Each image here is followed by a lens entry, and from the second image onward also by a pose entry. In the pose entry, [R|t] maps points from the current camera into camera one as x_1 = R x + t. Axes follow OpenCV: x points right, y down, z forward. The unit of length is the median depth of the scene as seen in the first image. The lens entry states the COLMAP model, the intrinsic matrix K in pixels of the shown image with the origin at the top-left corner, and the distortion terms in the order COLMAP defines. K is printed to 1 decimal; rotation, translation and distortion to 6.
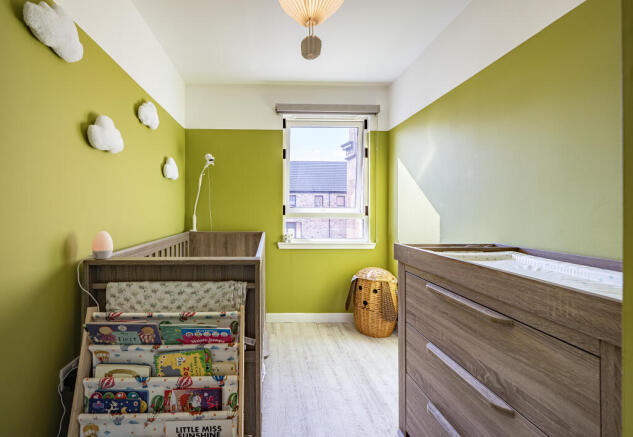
lens RADIAL K [[307.0, 0, 316.5], [0, 307.0, 218.5], [0, 0, 1]] dist [0.000908, 0.000255]
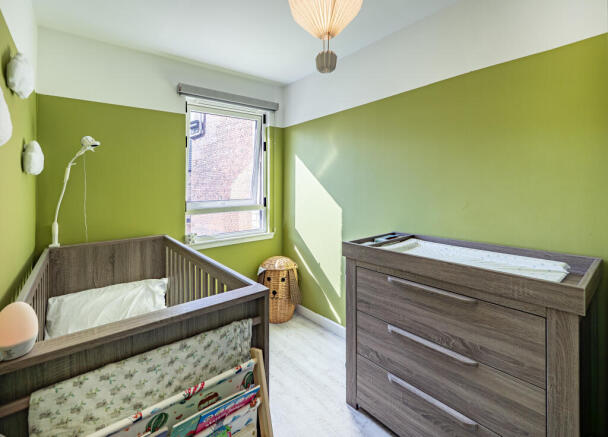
lens RADIAL K [[280.8, 0, 303.5], [0, 280.8, 186.8], [0, 0, 1]] dist [0.001754, -0.000732]
pose [[0.804227, -0.010235, 0.594235, -0.470293], [0.010254, 0.999942, 0.003345, -0.125691], [-0.594234, 0.003403, 0.804285, 0.252366]]
